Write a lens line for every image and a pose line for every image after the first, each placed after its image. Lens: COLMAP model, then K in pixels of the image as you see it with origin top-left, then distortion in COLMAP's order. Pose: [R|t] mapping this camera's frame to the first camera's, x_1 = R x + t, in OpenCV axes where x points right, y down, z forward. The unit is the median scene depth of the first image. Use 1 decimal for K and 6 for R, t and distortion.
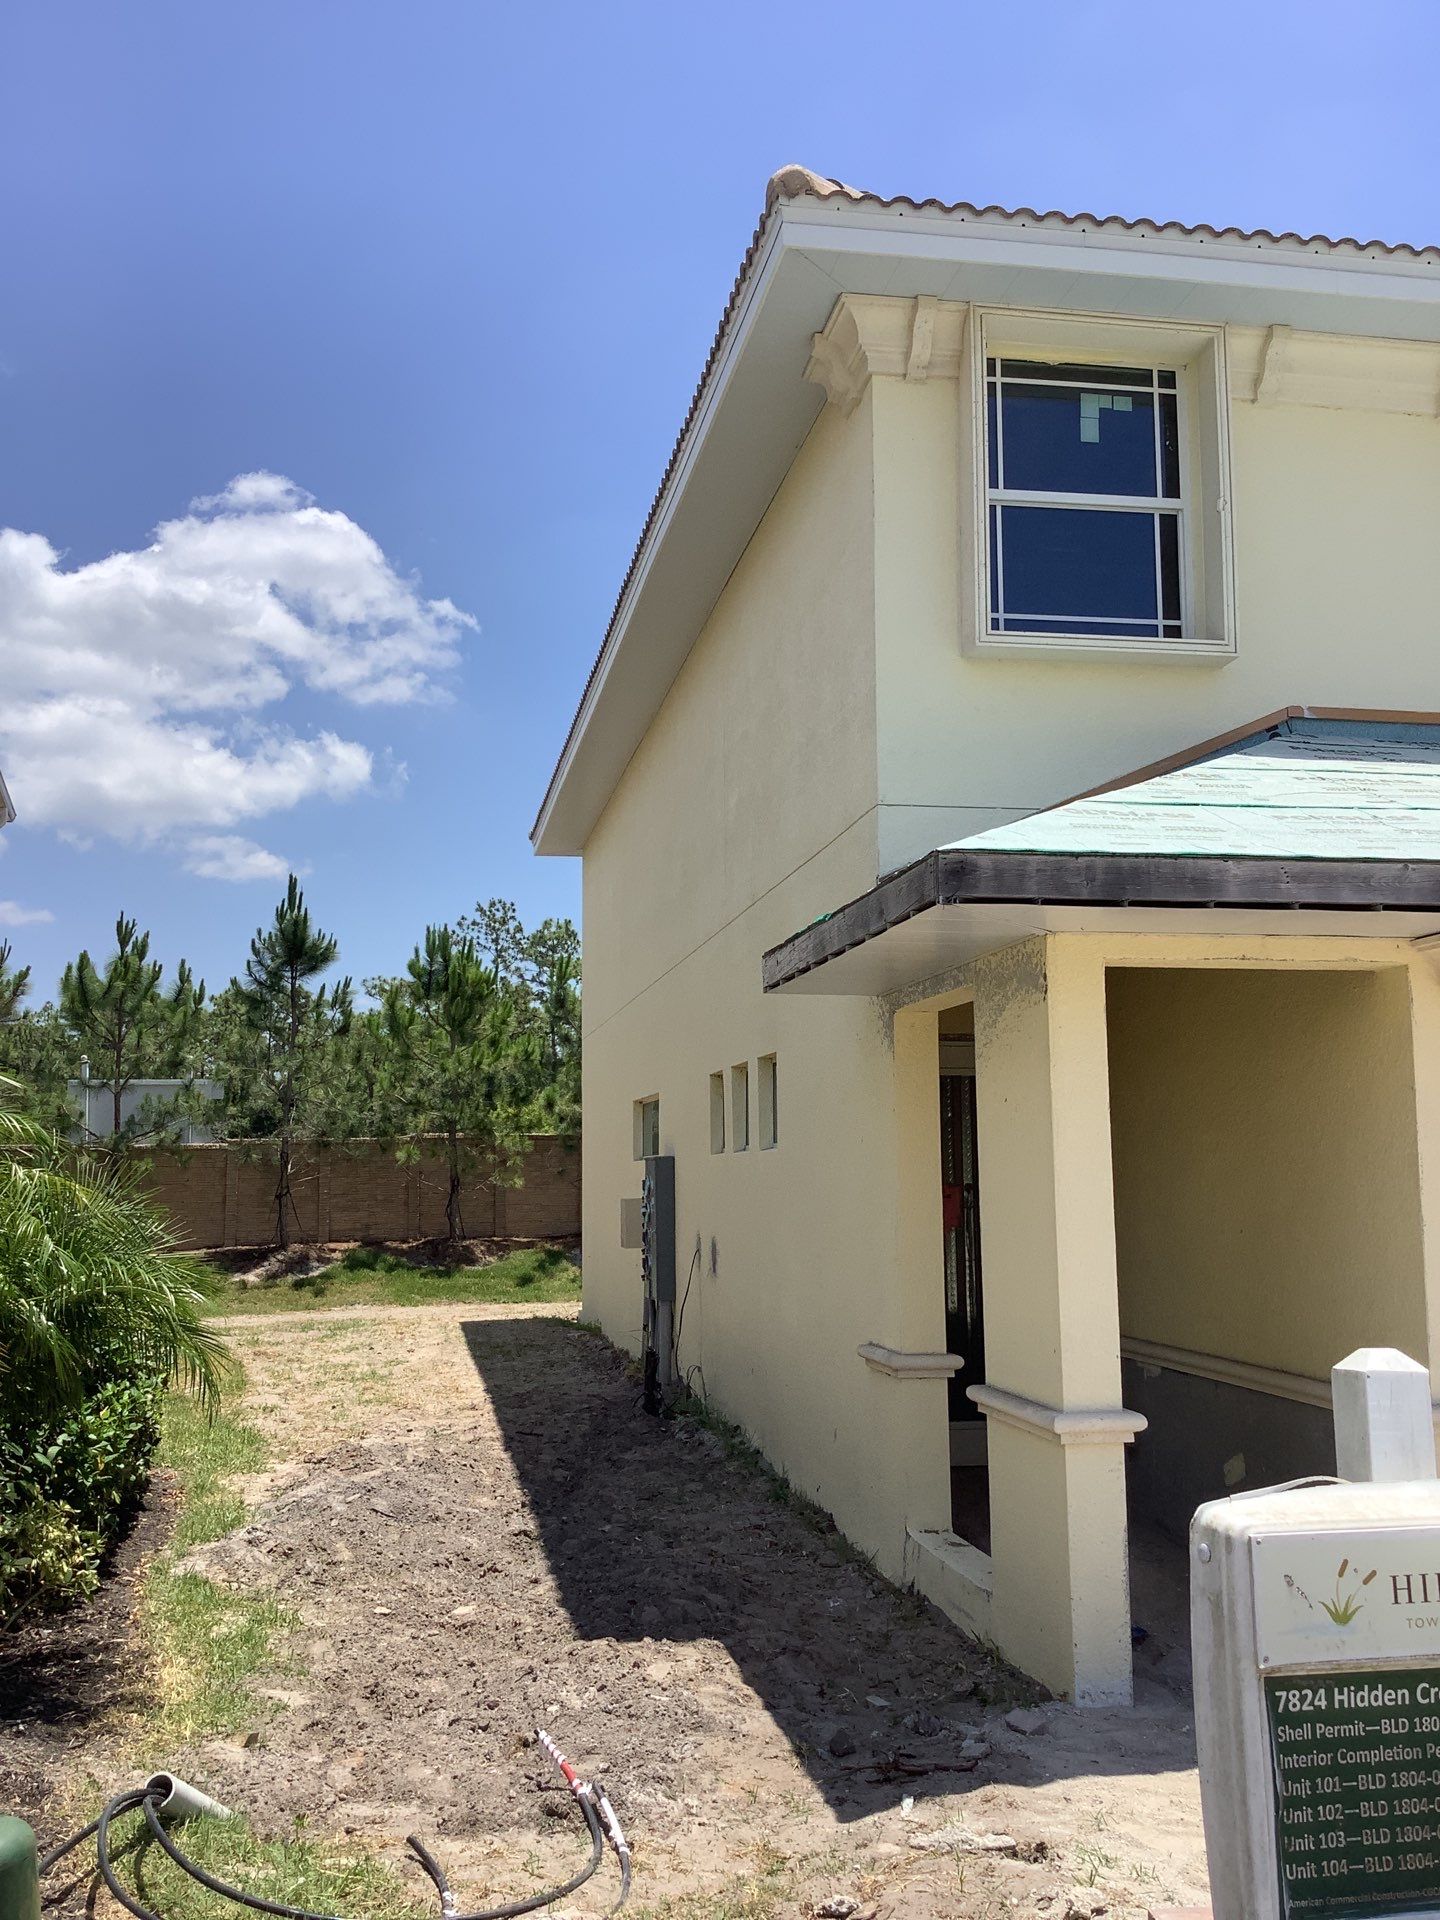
lens RADIAL K [[1753.9, 0, 720.0], [0, 1753.9, 960.0], [0, 0, 1]] dist [0.086862, -0.161533]
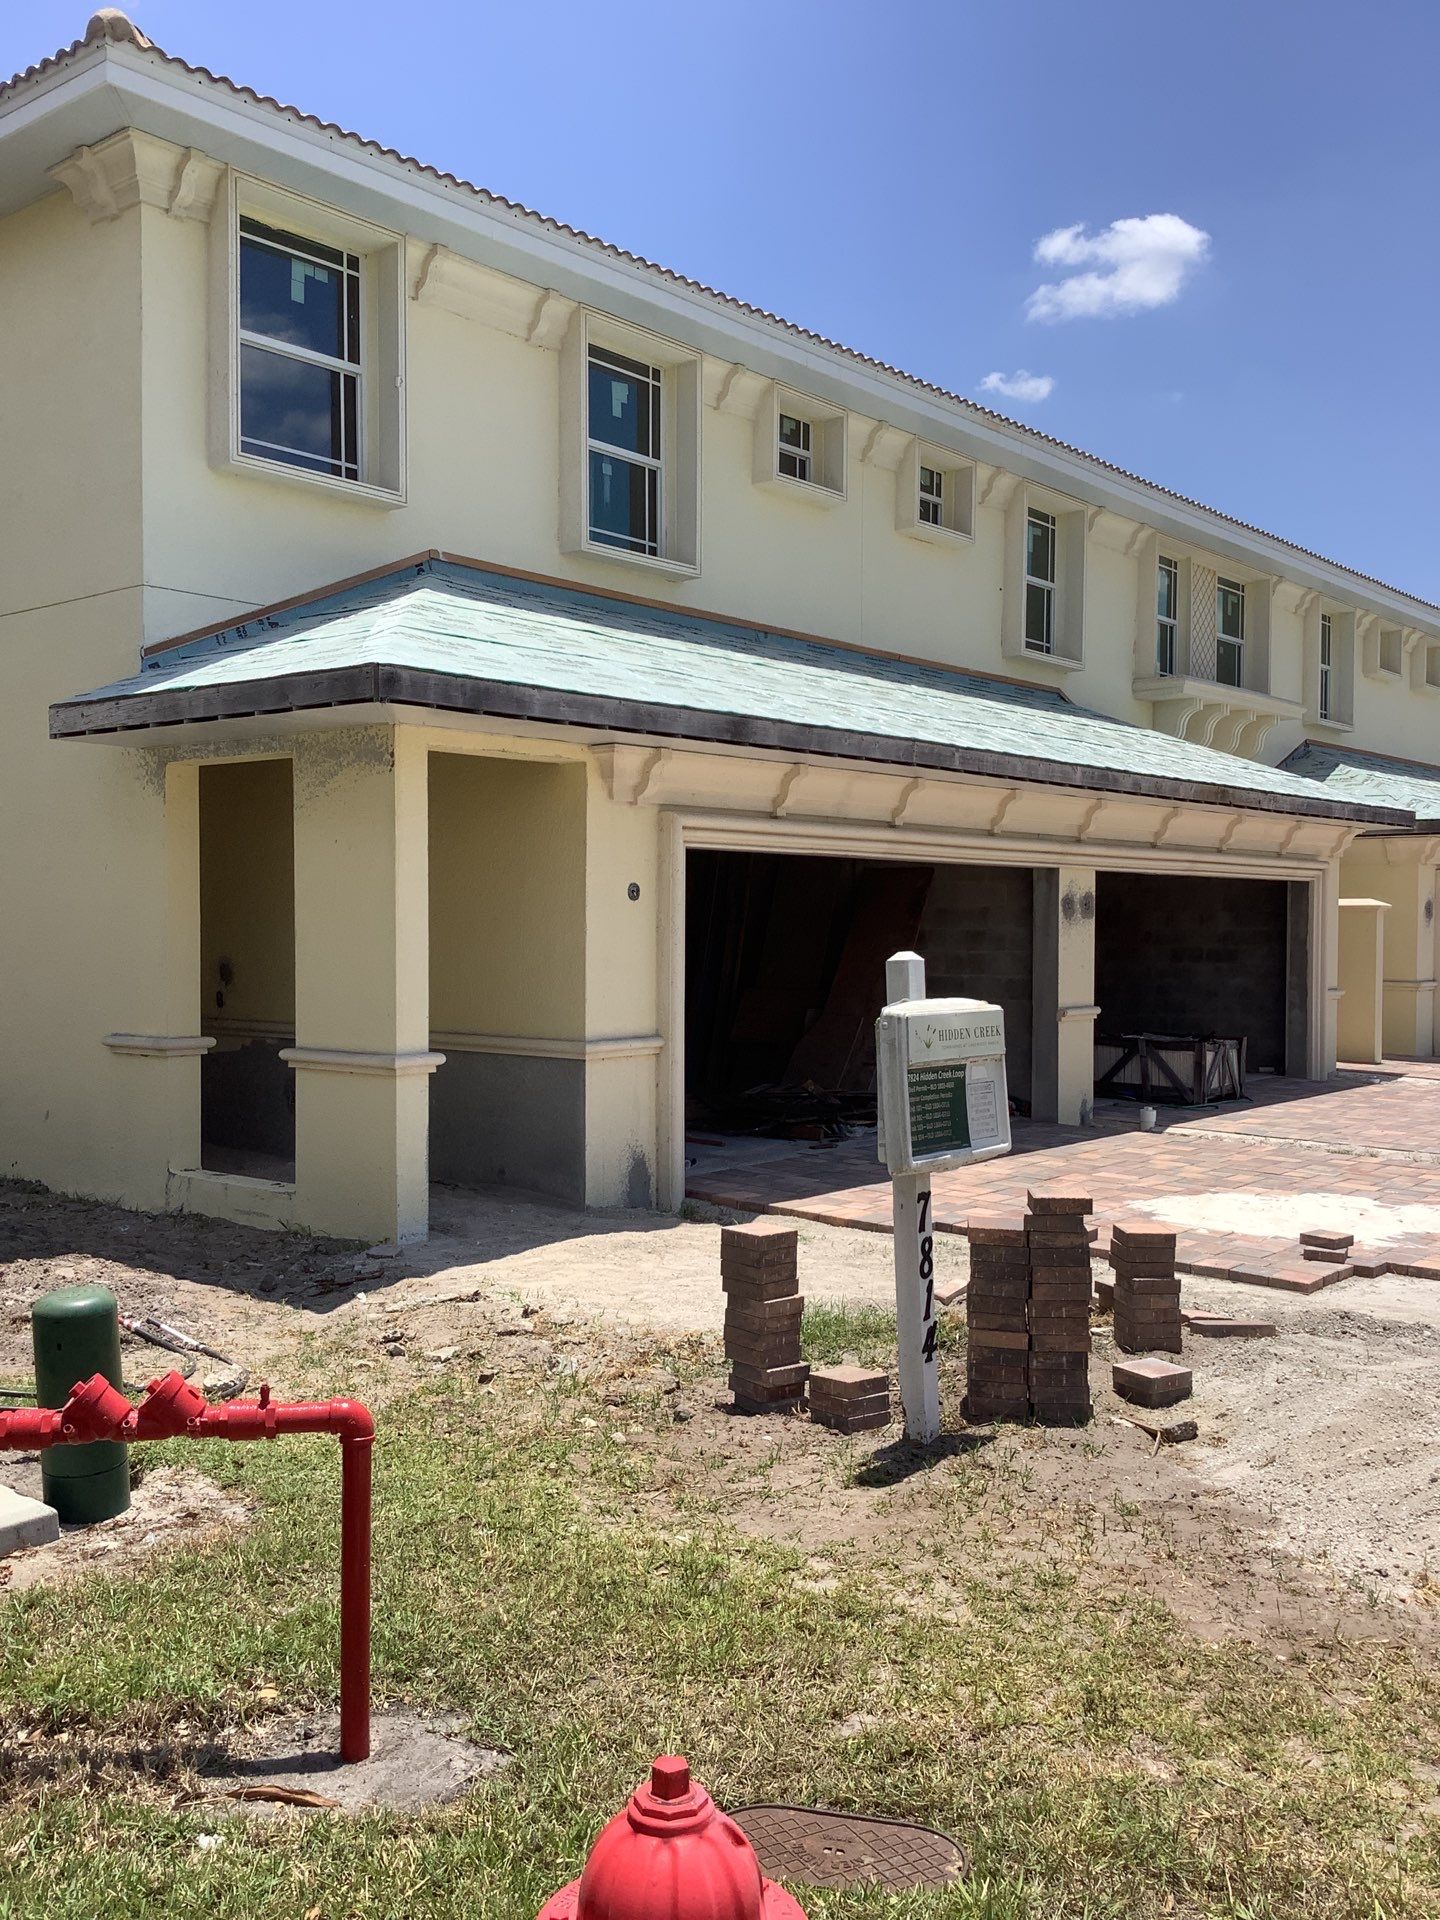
lens RADIAL K [[1753.9, 0, 720.0], [0, 1753.9, 960.0], [0, 0, 1]] dist [0.086862, -0.161533]
pose [[0.765265, -0.003429, 0.643707, -0.375889], [-0.088046, 0.990030, 0.109946, -0.004061], [-0.637666, -0.140814, 0.757333, -0.183761]]
